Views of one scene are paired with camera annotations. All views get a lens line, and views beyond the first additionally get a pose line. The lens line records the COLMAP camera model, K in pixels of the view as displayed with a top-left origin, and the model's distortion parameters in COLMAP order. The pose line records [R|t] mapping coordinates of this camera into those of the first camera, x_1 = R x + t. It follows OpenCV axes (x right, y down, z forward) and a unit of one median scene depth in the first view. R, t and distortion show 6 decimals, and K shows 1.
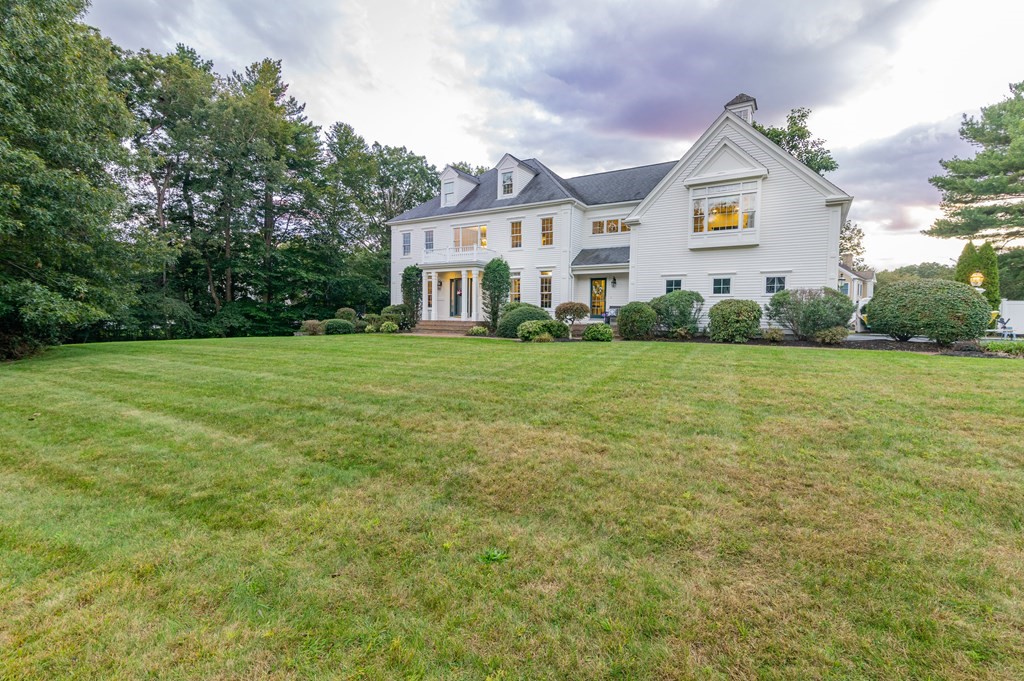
lens RADIAL K [[464.5, 0, 512.0], [0, 464.5, 340.5], [0, 0, 1]] dist [0.016172, -0.000365]
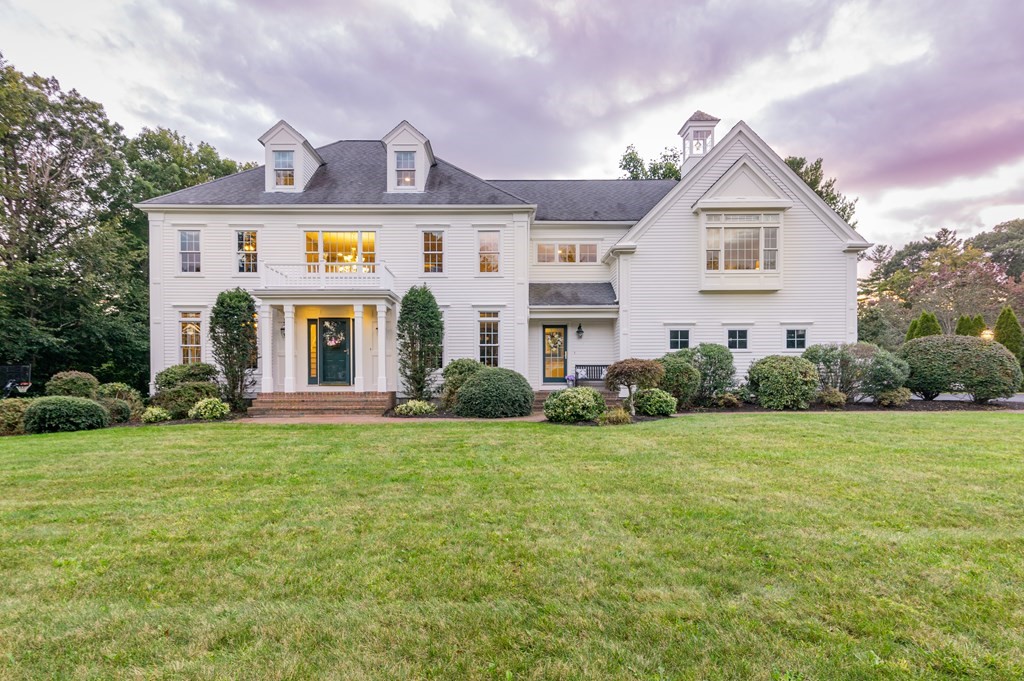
lens RADIAL K [[614.0, 0, 511.8], [0, 614.0, 386.6], [0, 0, 1]] dist [0.033042, 0.000004]
pose [[0.841434, -0.025876, 0.539739, -0.367043], [0.045836, 0.998671, -0.023578, -0.022980], [-0.538412, 0.044579, 0.841502, 0.261619]]
